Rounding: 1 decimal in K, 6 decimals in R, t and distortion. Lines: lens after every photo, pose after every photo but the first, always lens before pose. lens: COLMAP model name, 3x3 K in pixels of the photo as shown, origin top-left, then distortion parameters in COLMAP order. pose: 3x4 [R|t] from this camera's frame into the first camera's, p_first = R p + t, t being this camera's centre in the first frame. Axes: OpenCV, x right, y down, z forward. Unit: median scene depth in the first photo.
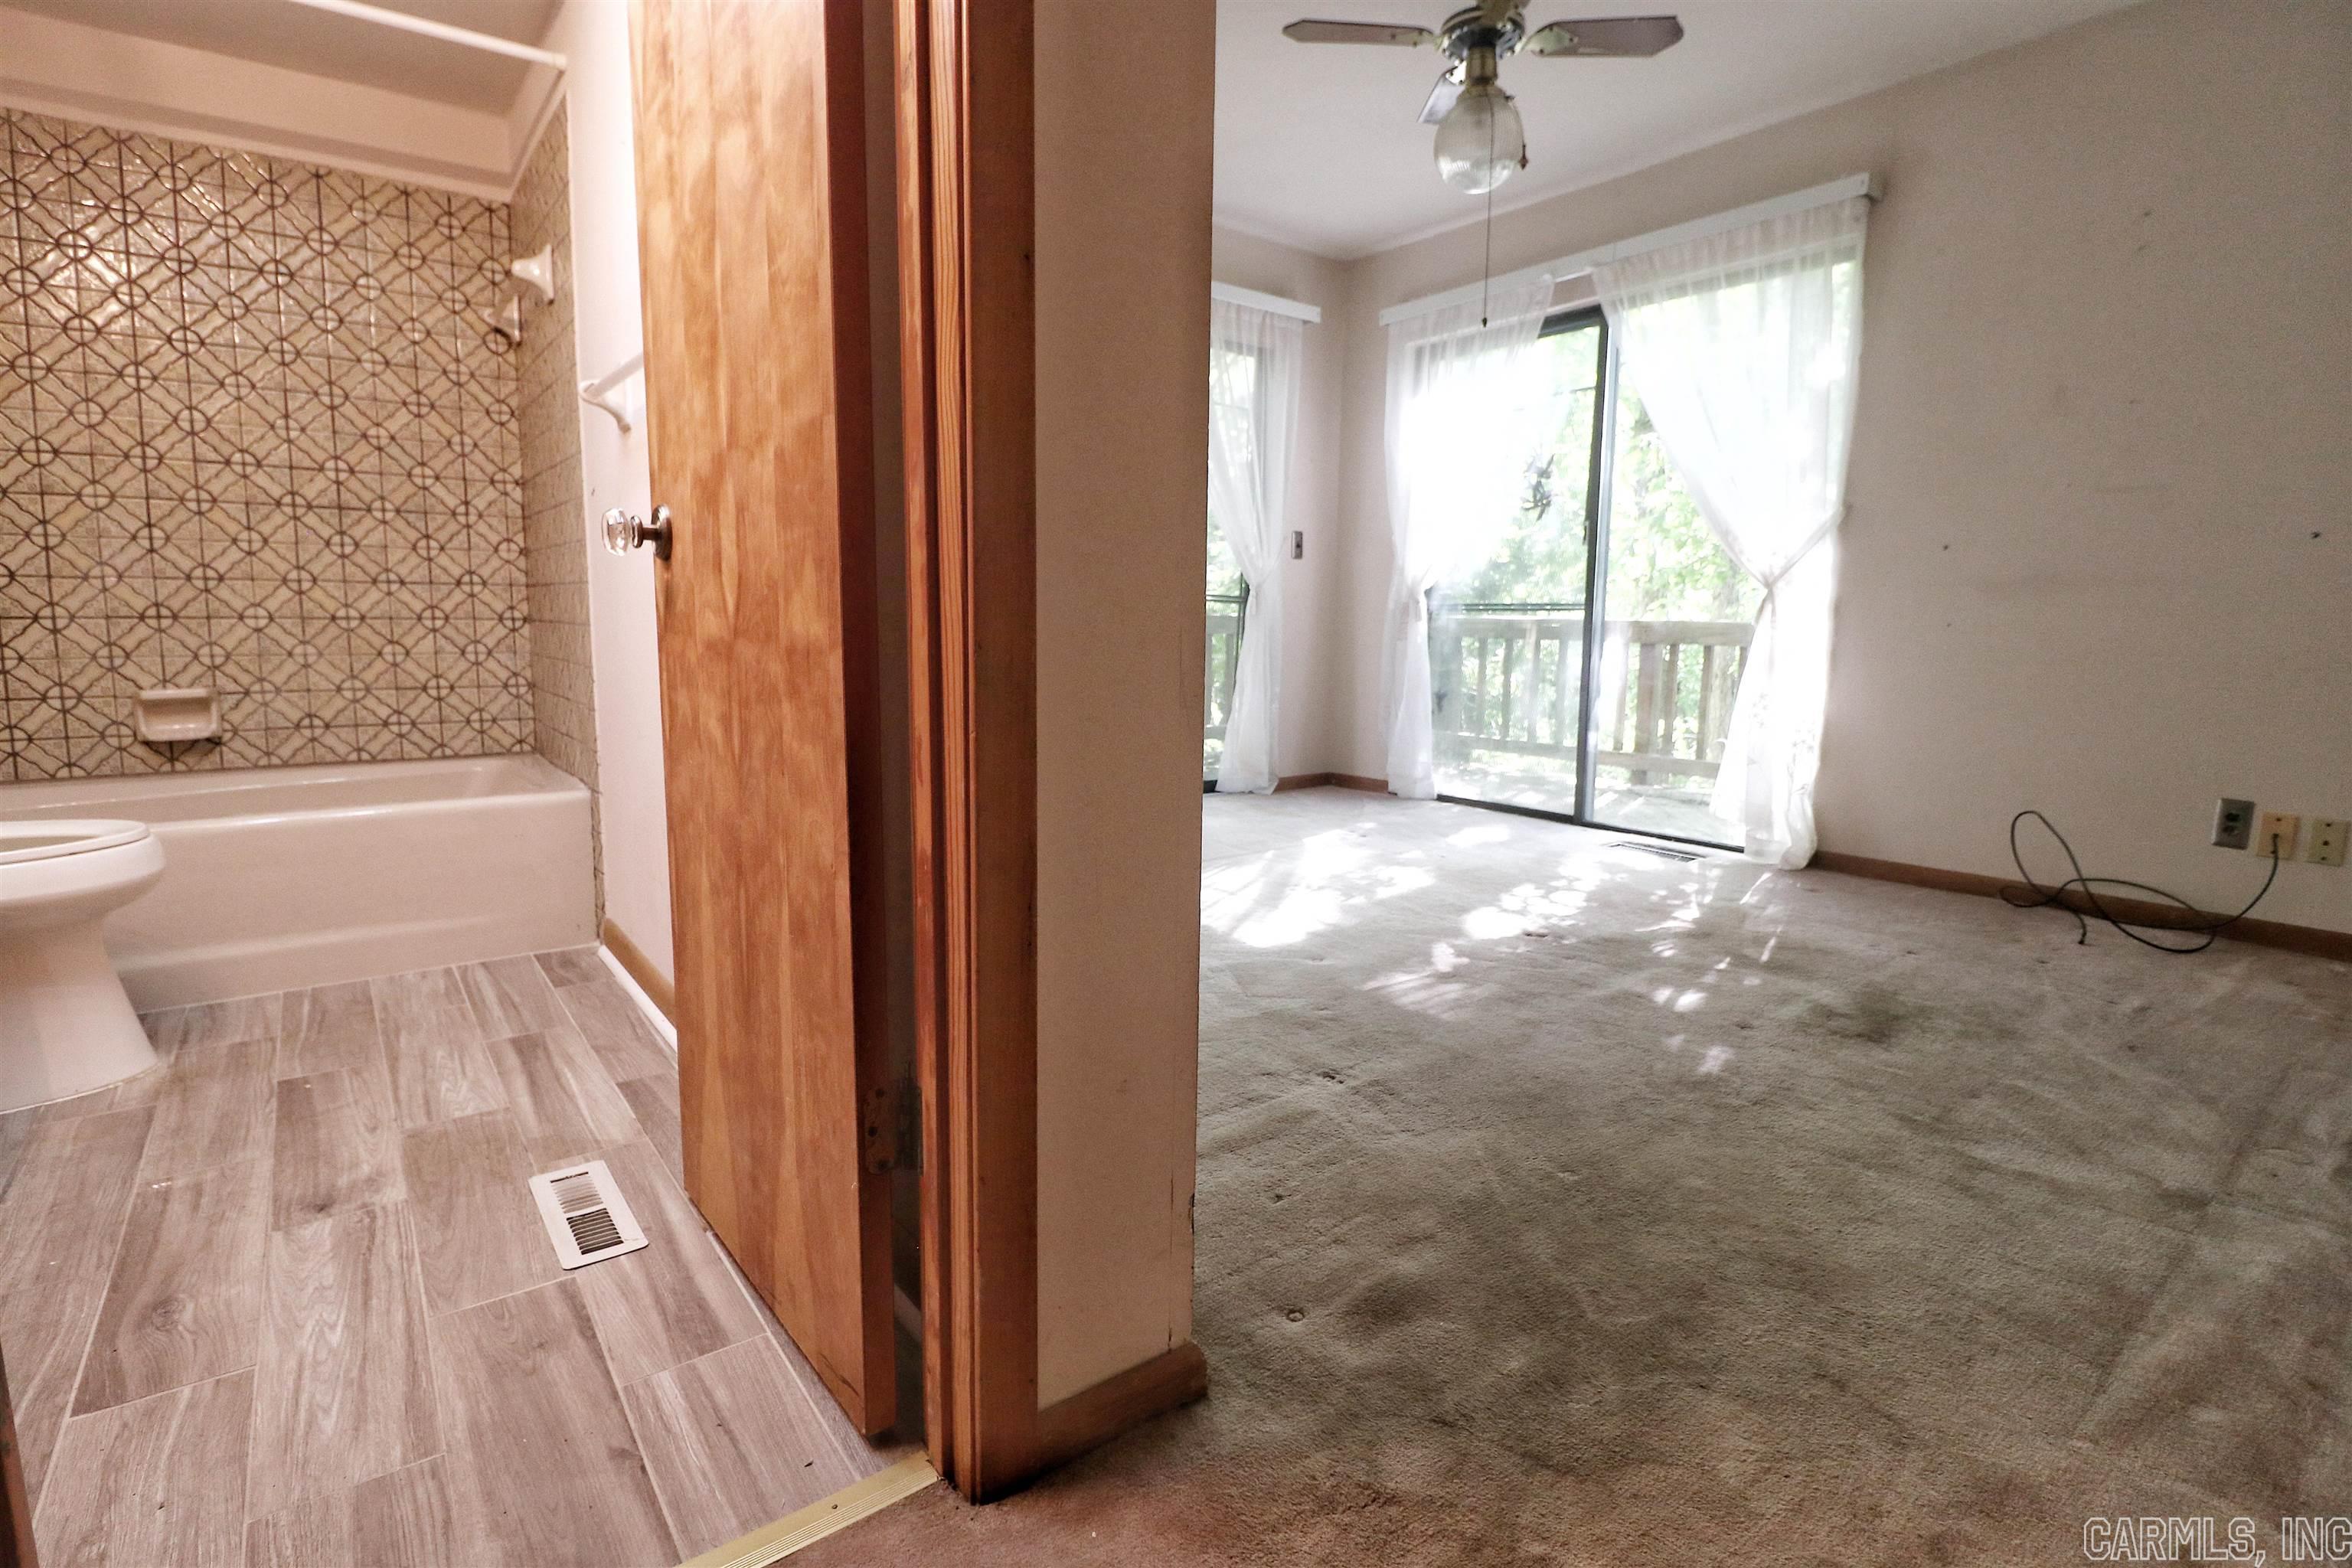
lens RADIAL K [[1108.9, 0, 1179.7], [0, 1108.9, 745.9], [0, 0, 1]] dist [-0.000948, -0.012048]
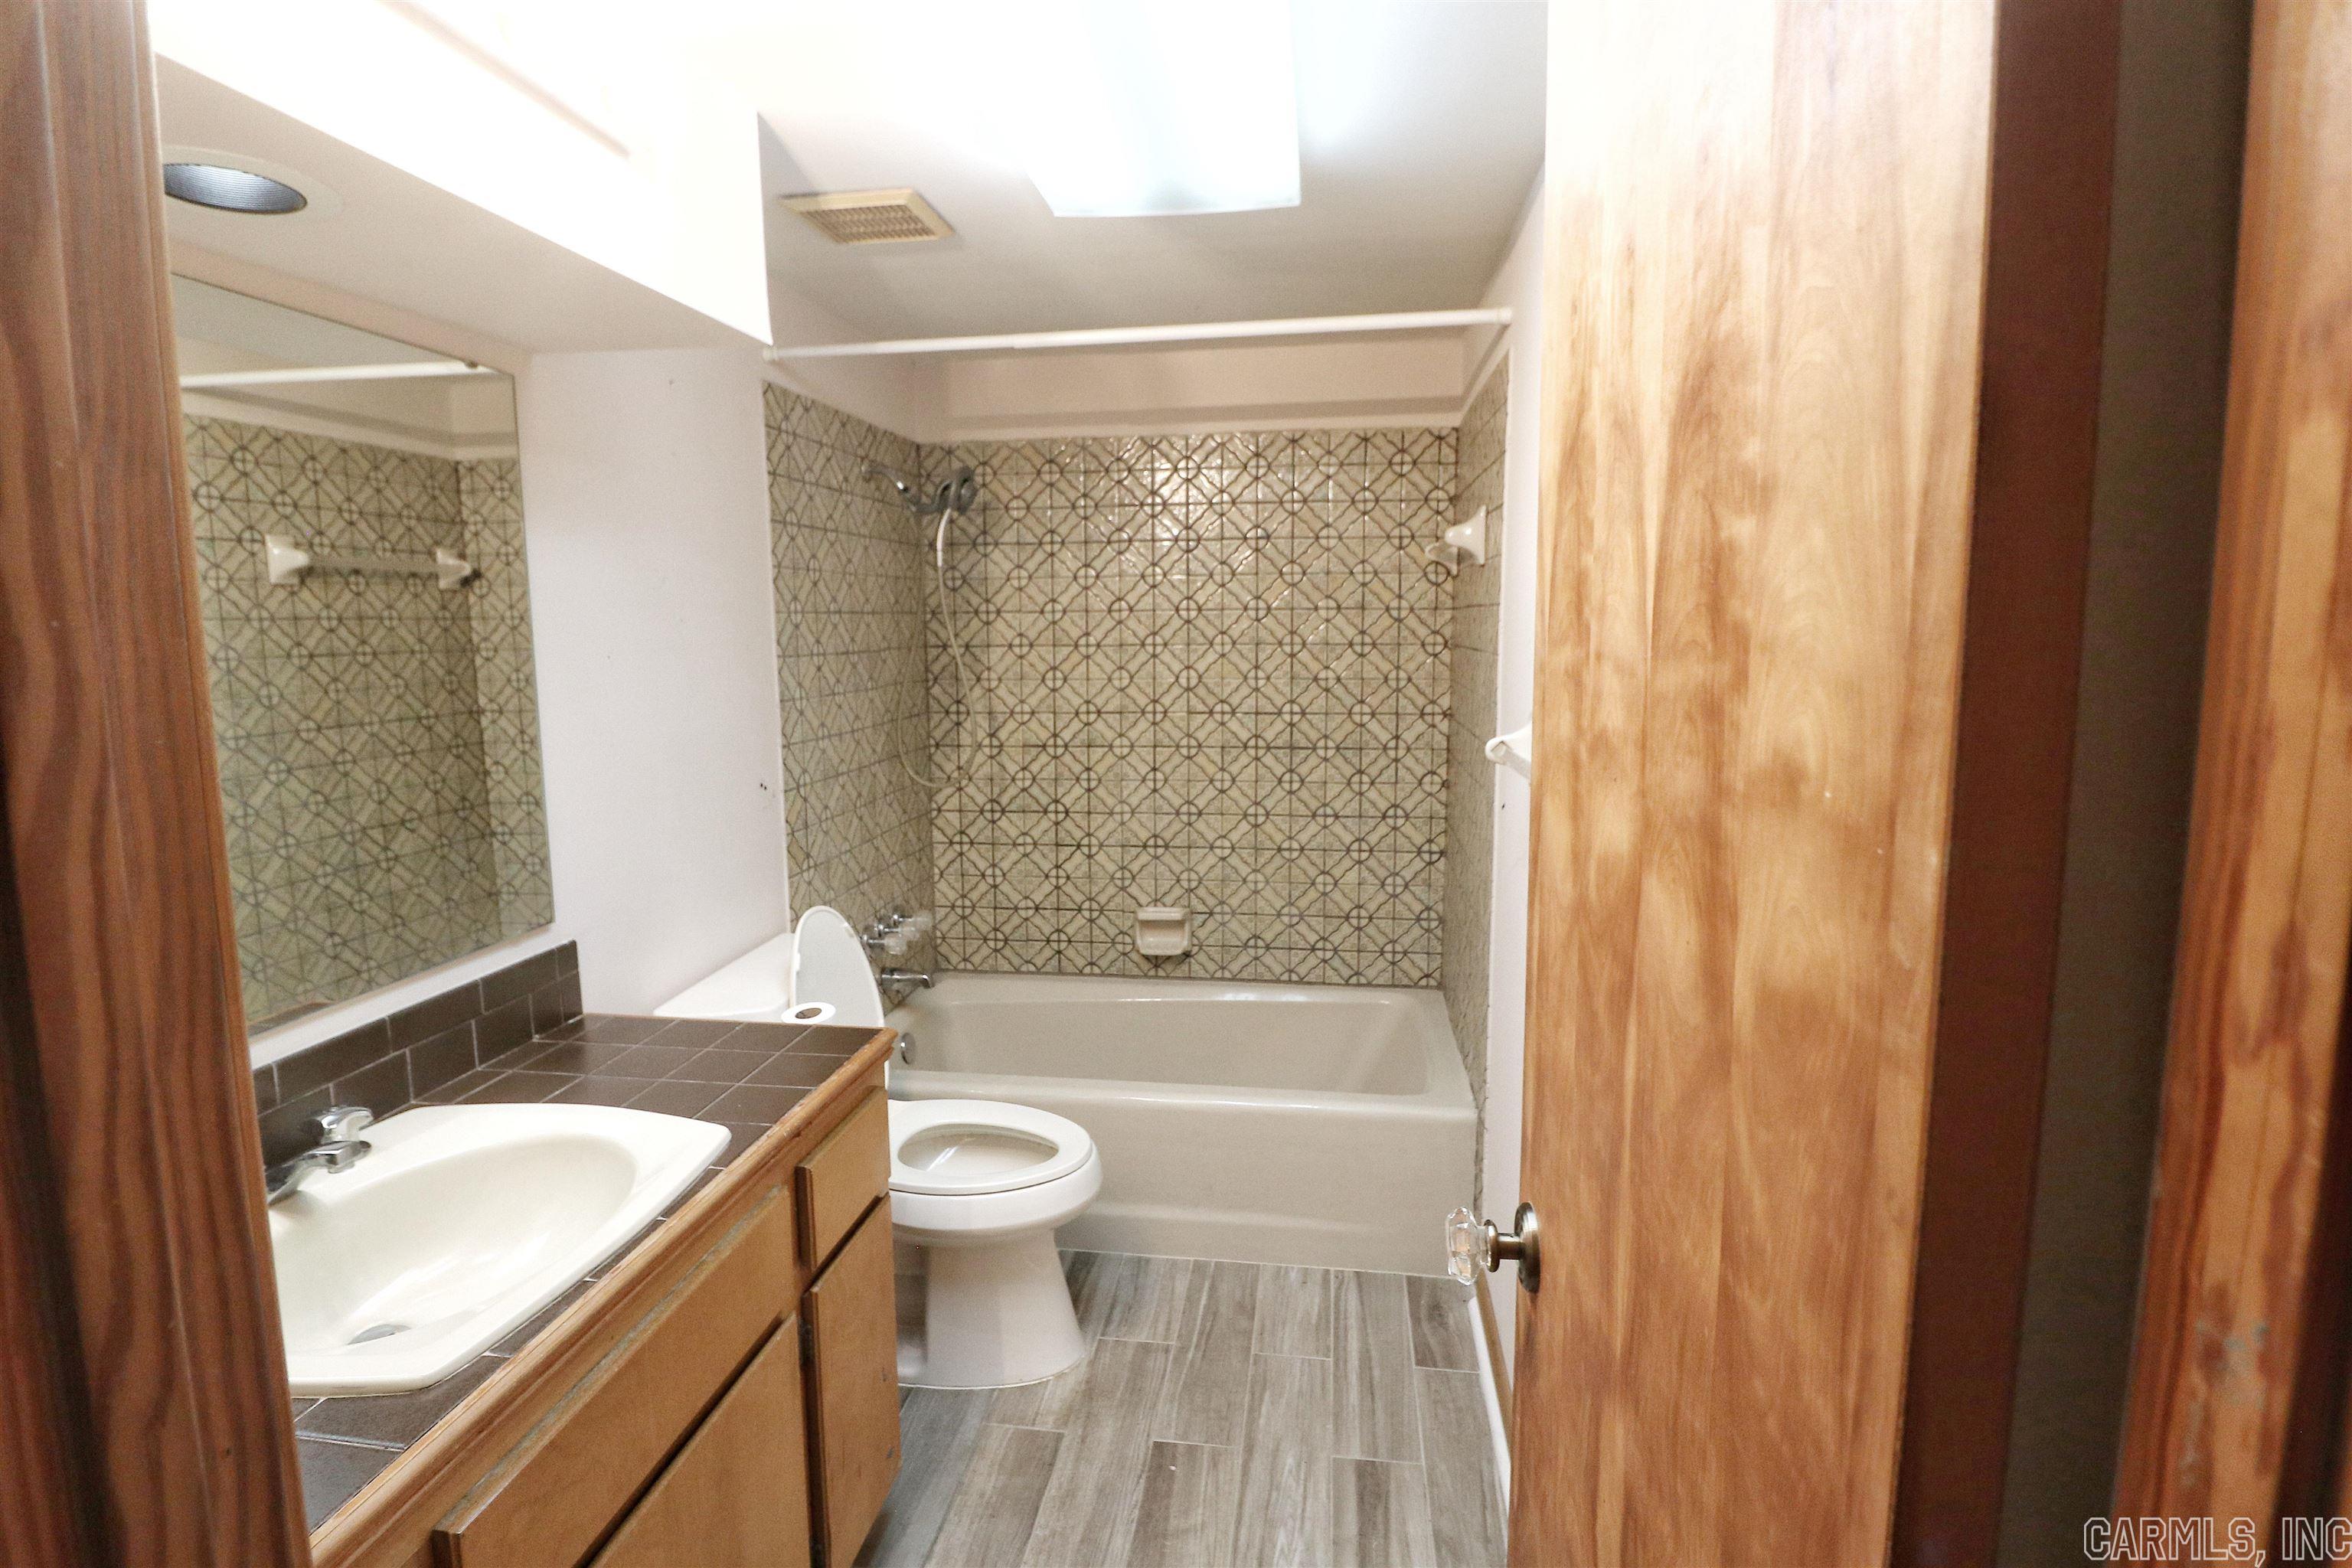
lens RADIAL K [[1108.9, 0, 1179.7], [0, 1108.9, 745.9], [0, 0, 1]] dist [-0.000948, -0.012048]
pose [[0.696164, 0.069633, -0.714497, -0.076433], [-0.077187, 0.996775, 0.021937, -0.229220], [0.713721, 0.039878, 0.699294, 0.178512]]
